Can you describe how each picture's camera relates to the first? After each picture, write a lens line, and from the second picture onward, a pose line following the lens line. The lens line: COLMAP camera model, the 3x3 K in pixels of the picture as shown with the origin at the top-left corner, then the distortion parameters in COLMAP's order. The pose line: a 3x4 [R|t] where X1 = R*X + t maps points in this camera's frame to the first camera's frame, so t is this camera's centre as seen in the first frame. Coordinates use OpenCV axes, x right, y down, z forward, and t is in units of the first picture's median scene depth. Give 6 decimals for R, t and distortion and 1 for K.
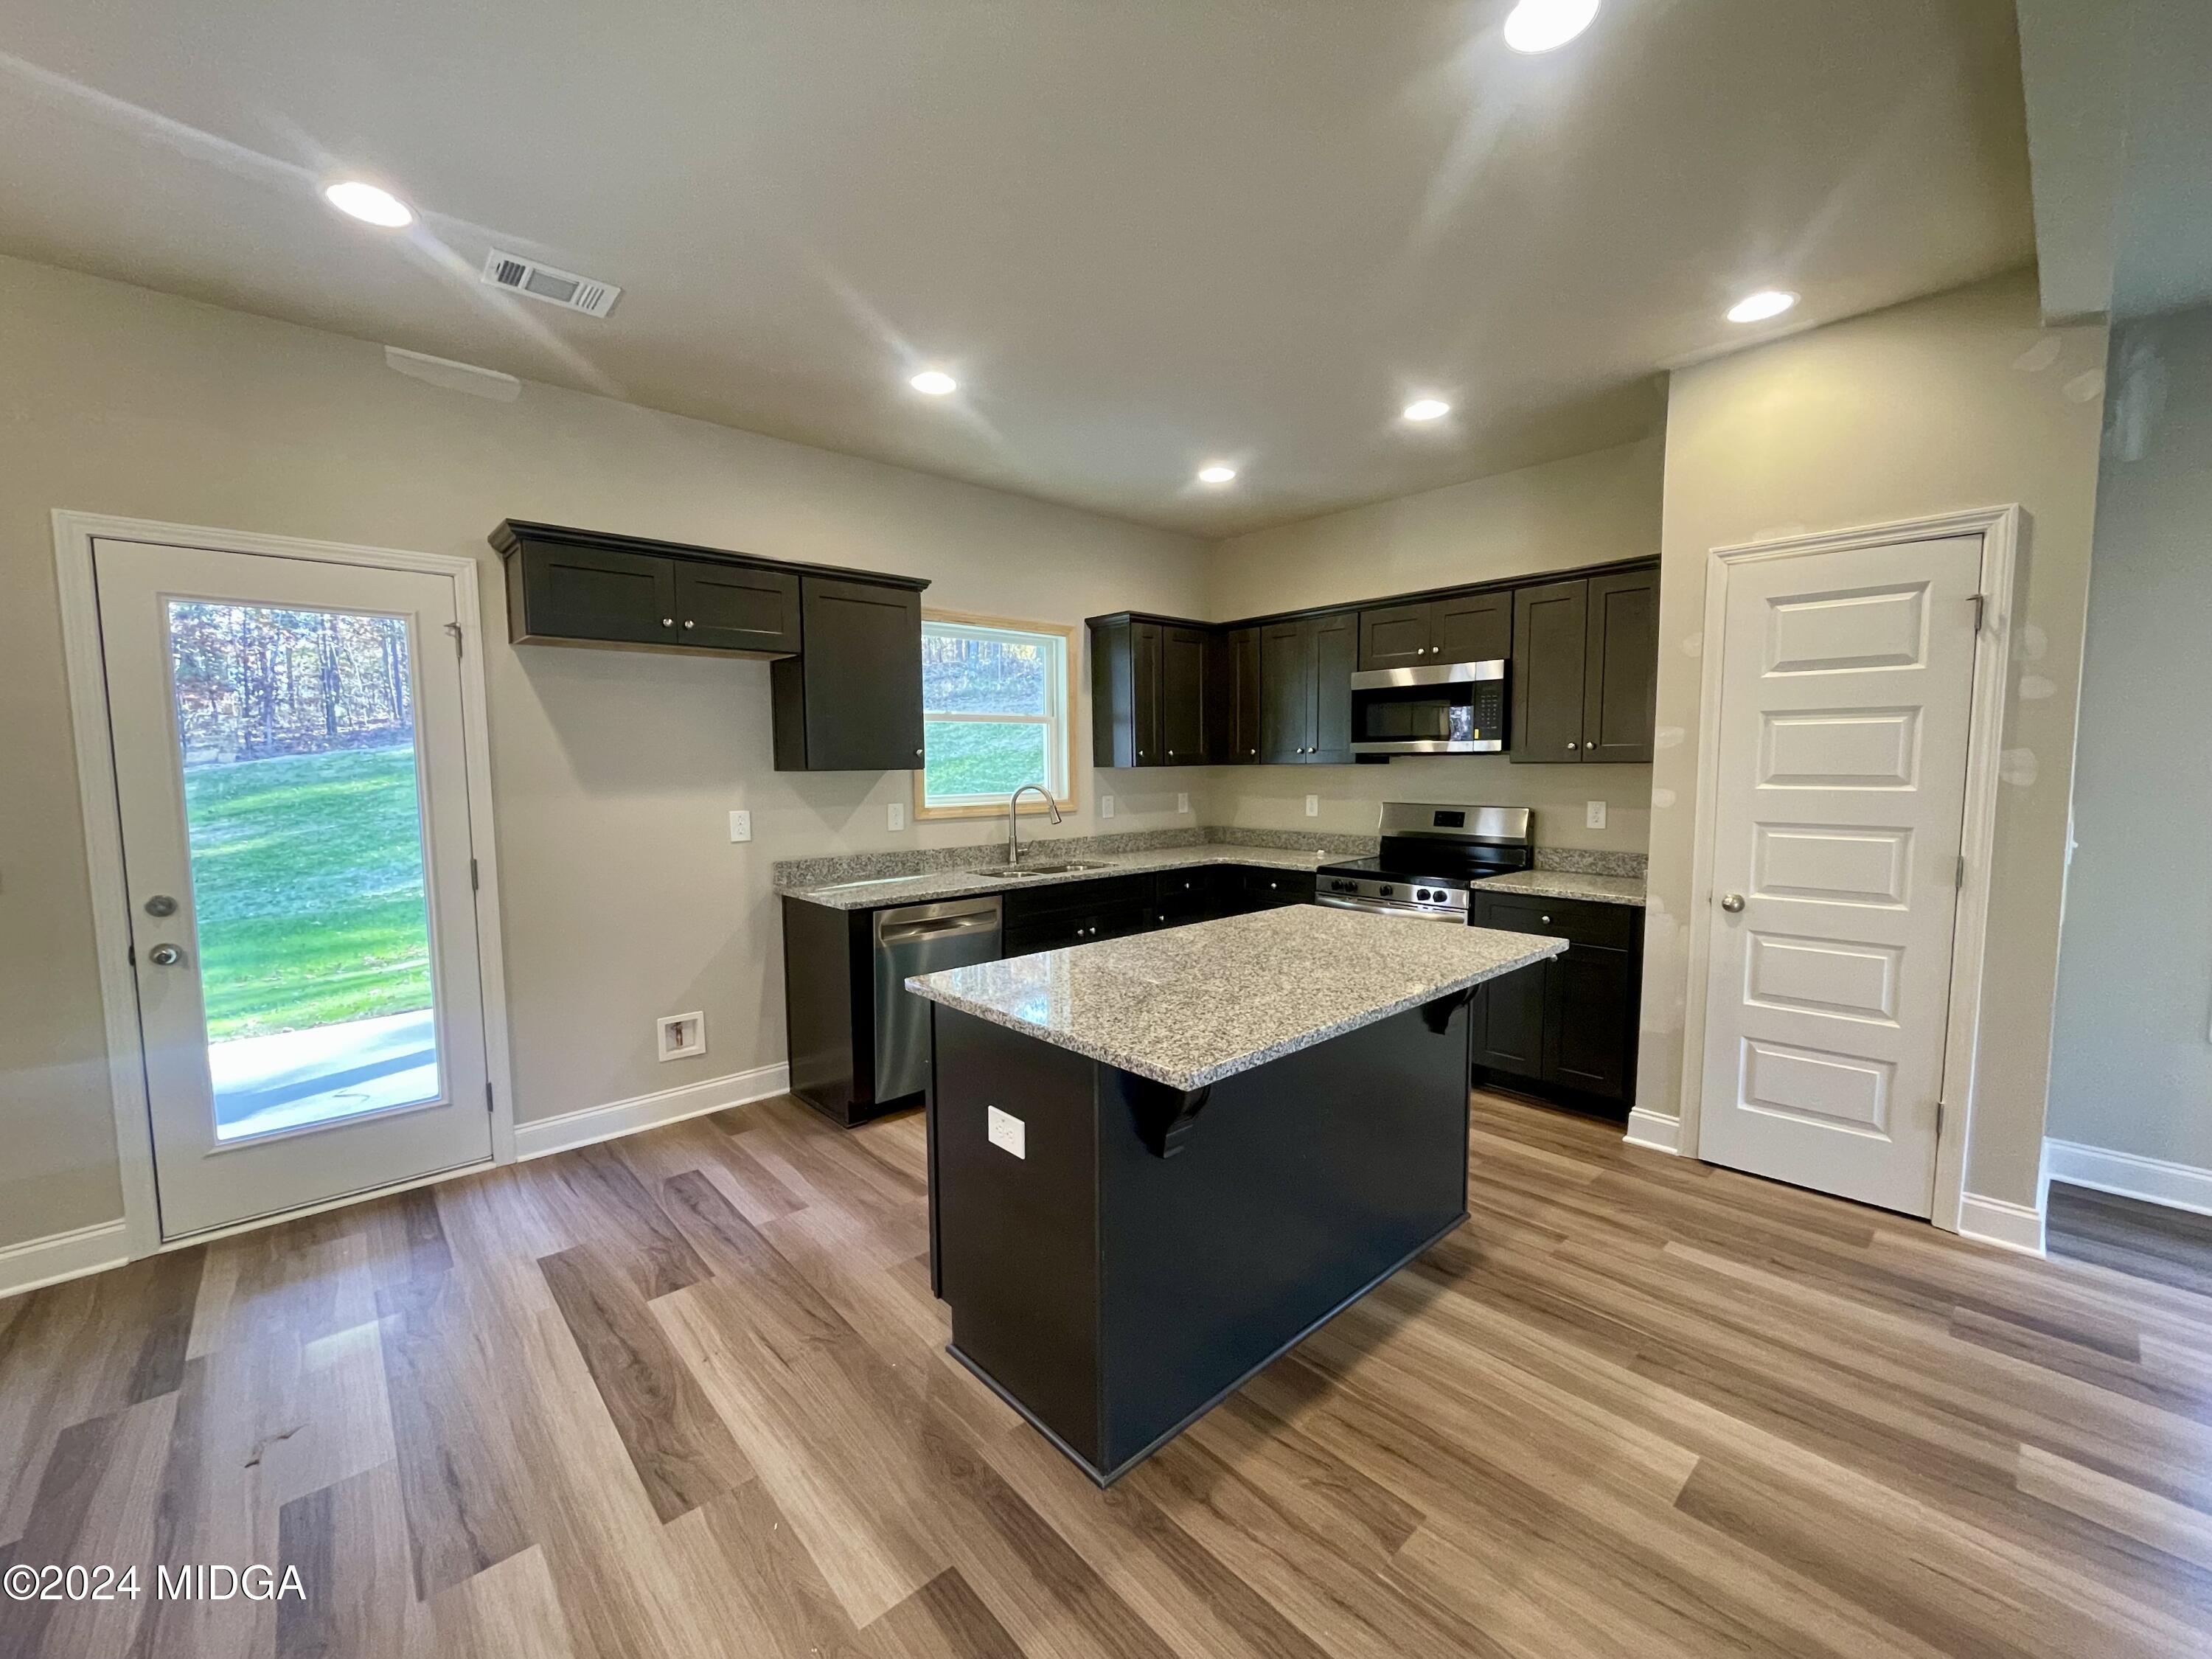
lens RADIAL K [[893.1, 0, 1114.9], [0, 893.1, 835.2], [0, 0, 1]] dist [-0.002394, -0.000675]
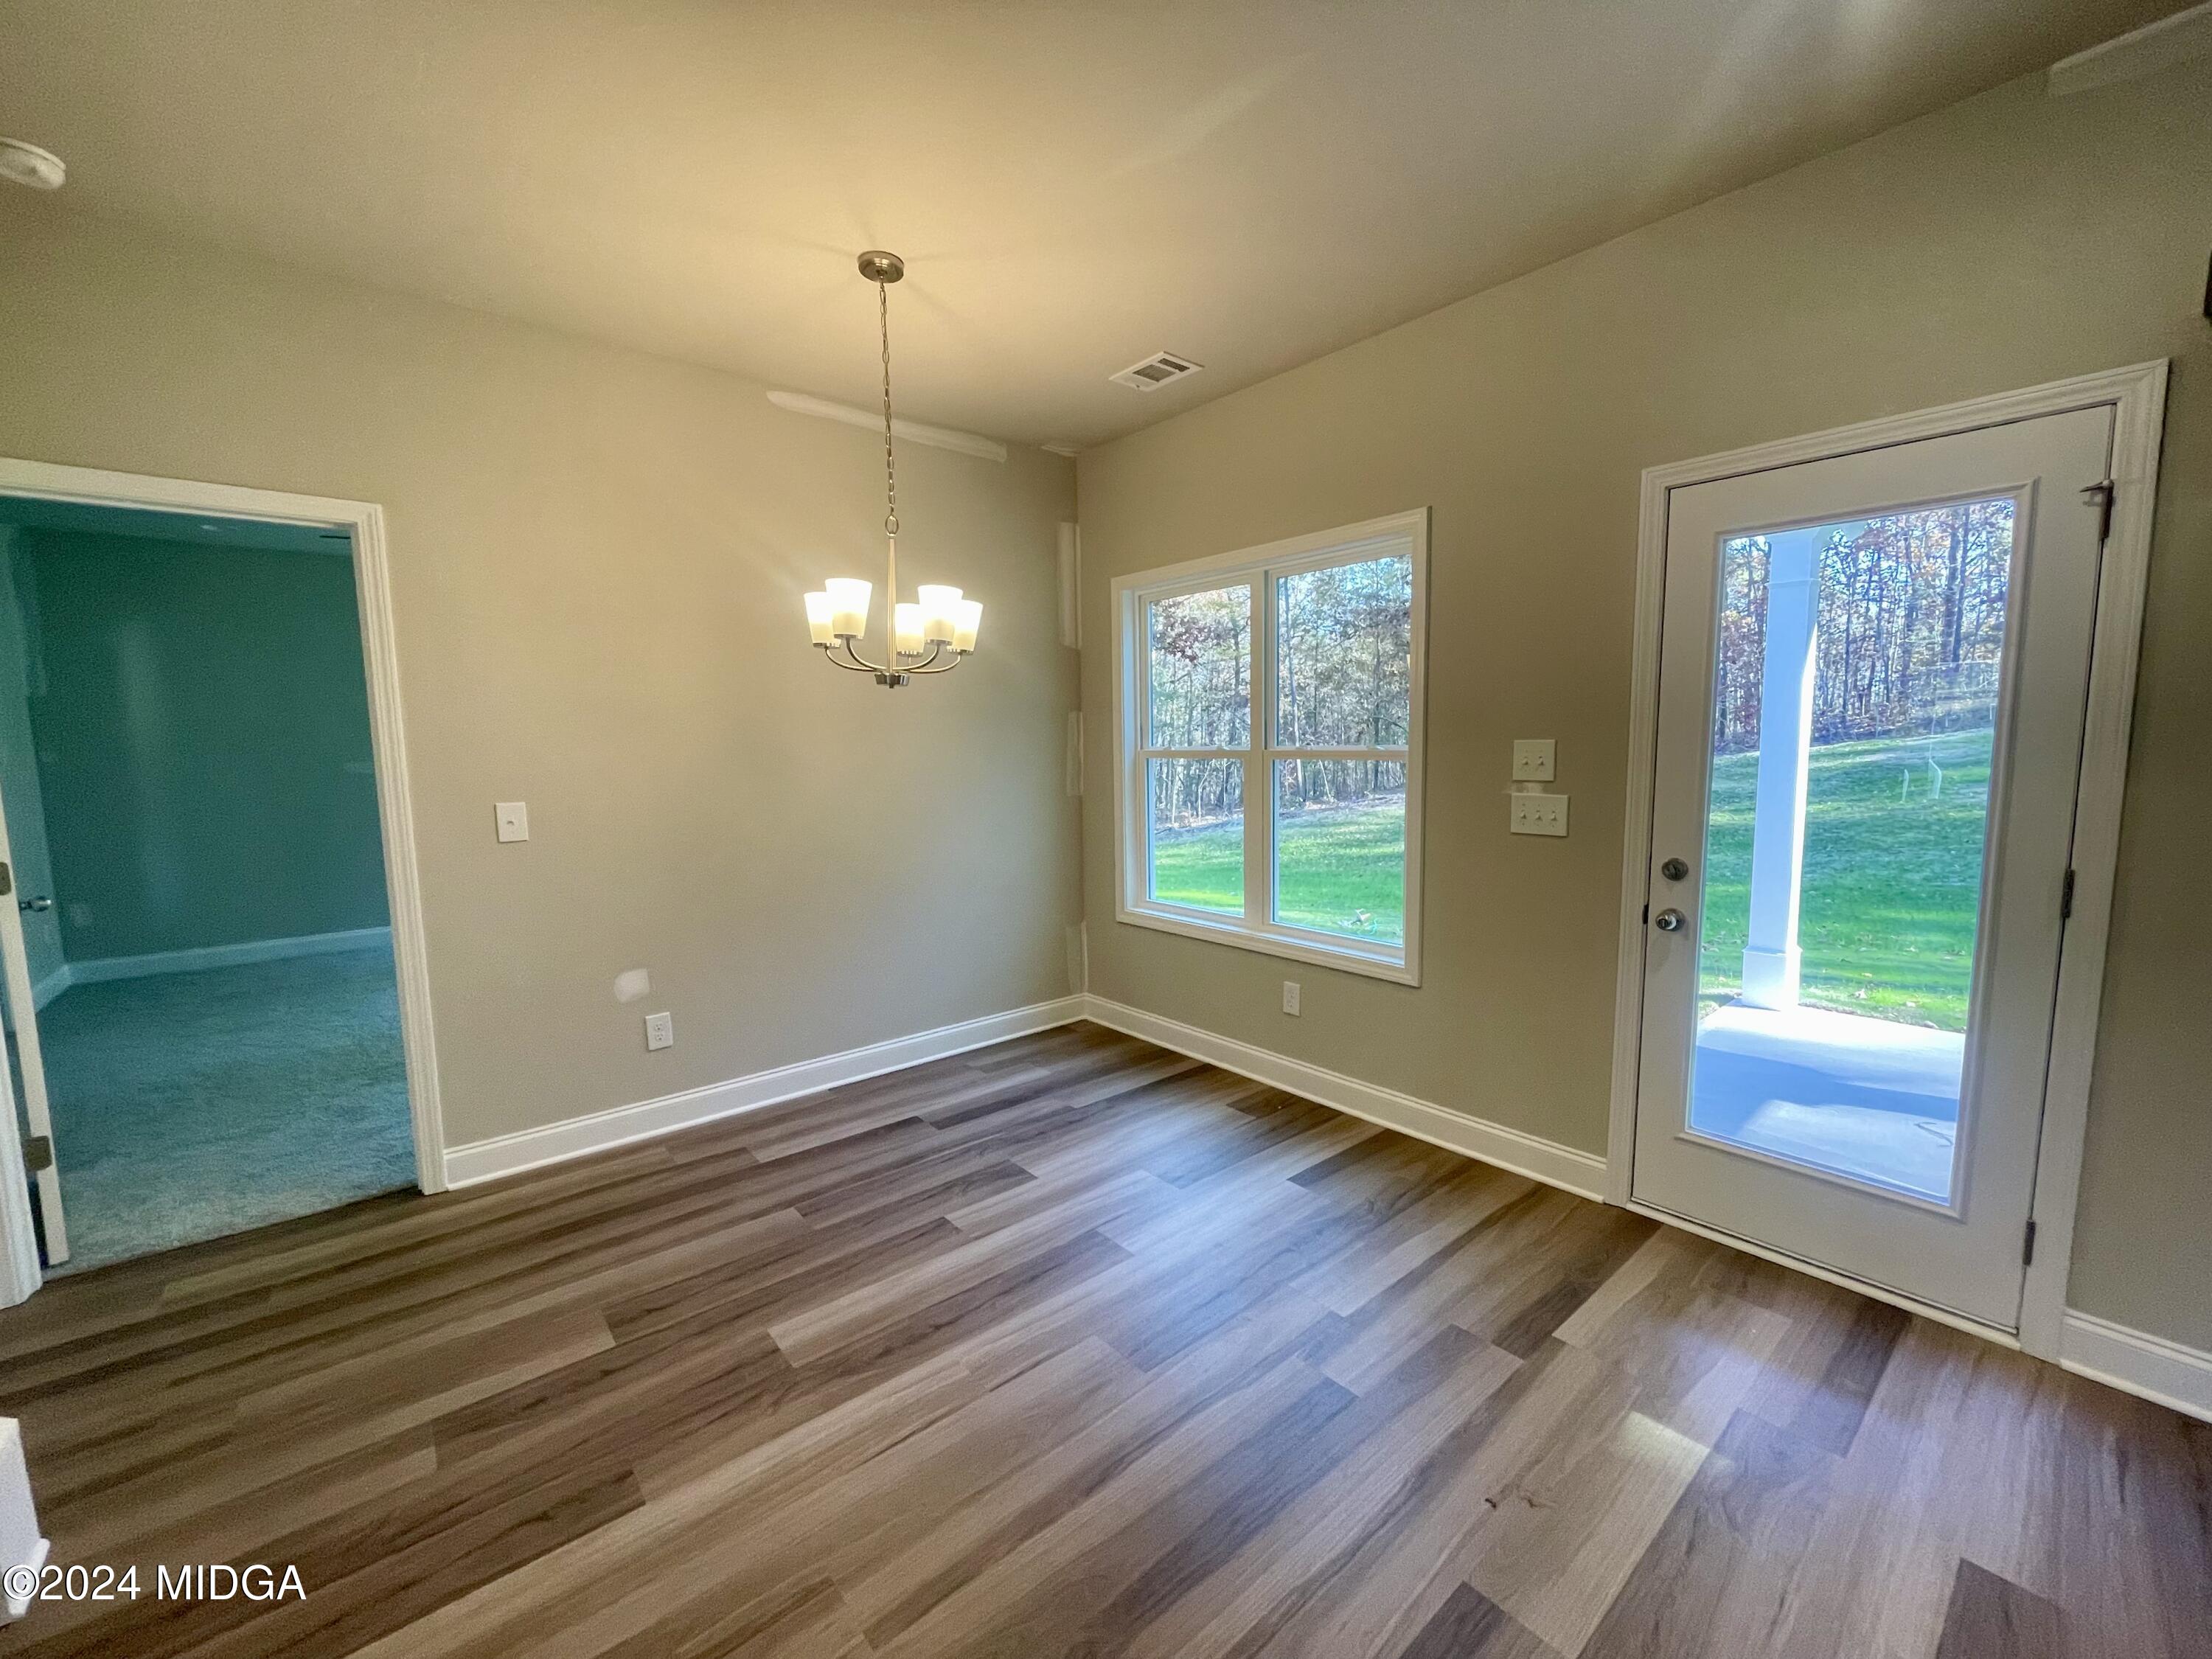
lens RADIAL K [[893.1, 0, 1114.9], [0, 893.1, 835.2], [0, 0, 1]] dist [-0.002394, -0.000675]
pose [[-0.032672, 0.115783, -0.992737, -0.097274], [-0.070429, 0.990531, 0.117844, -0.026080], [0.996982, 0.073767, -0.024209, 0.399084]]
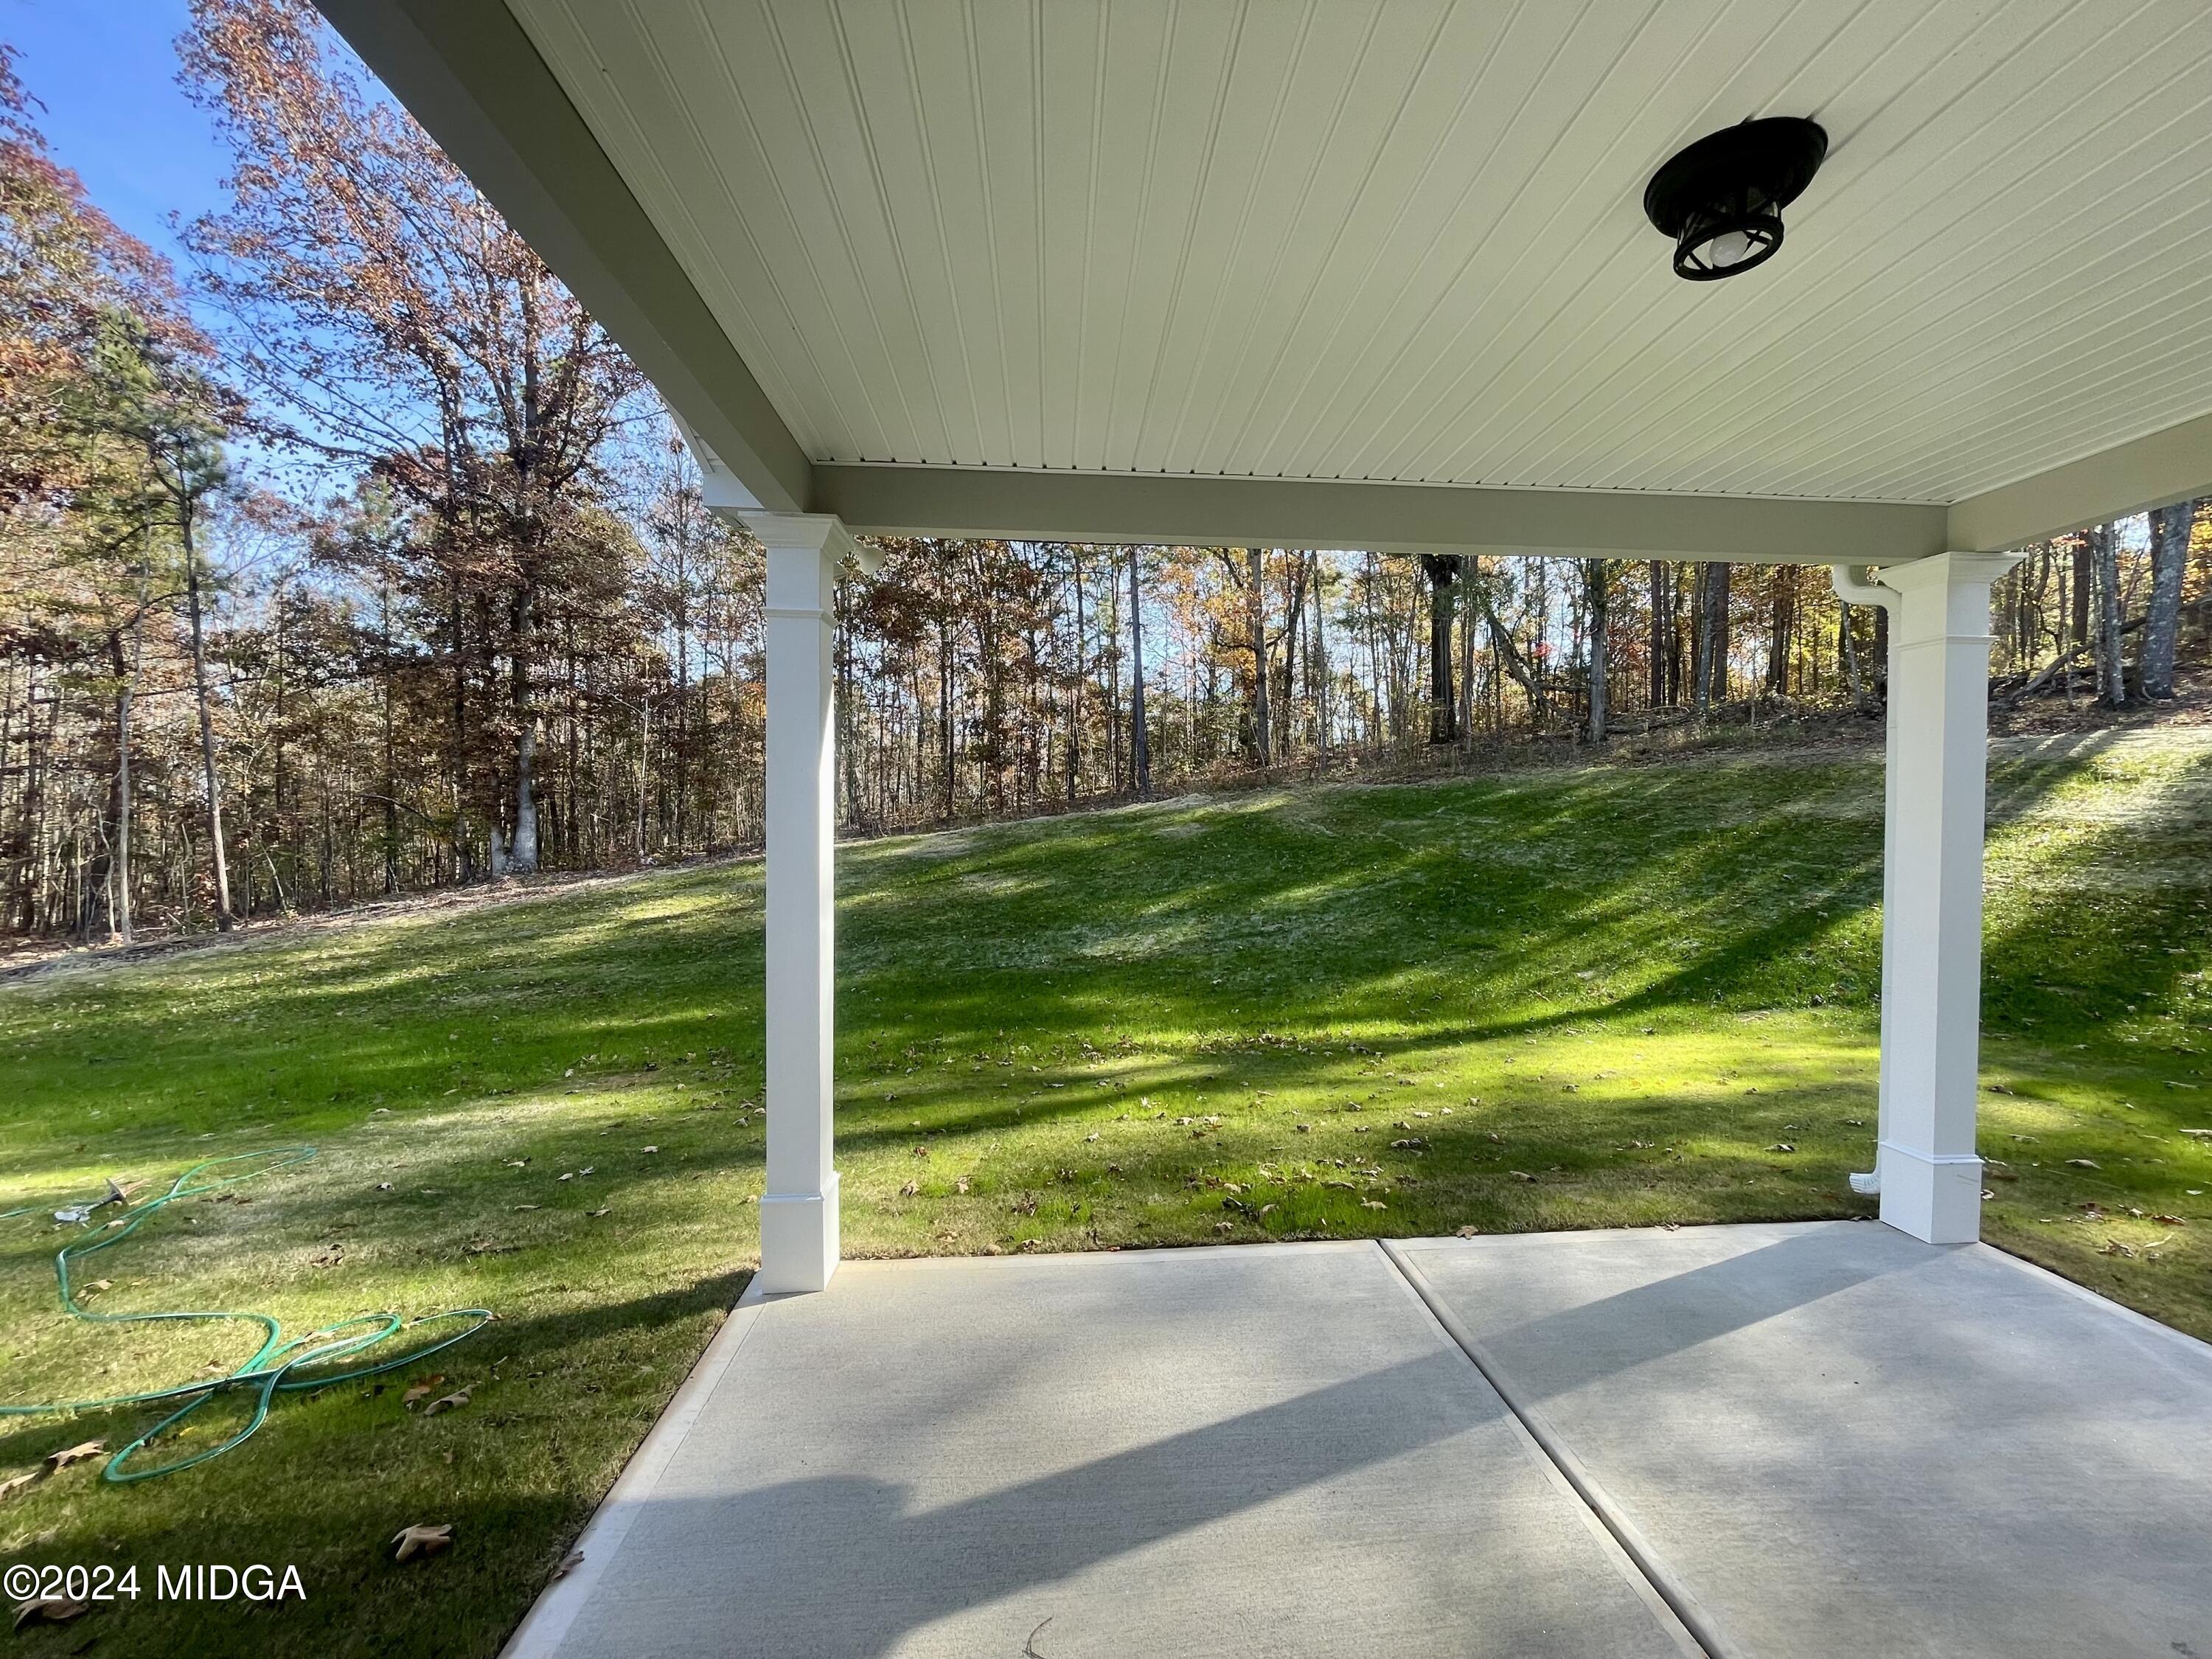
lens RADIAL K [[893.1, 0, 1114.9], [0, 893.1, 835.2], [0, 0, 1]] dist [-0.002394, -0.000675]
pose [[0.785299, 0.022784, -0.618697, -0.944315], [-0.068291, 0.996412, -0.049986, -0.094838], [0.615339, 0.081505, 0.784038, 1.052657]]
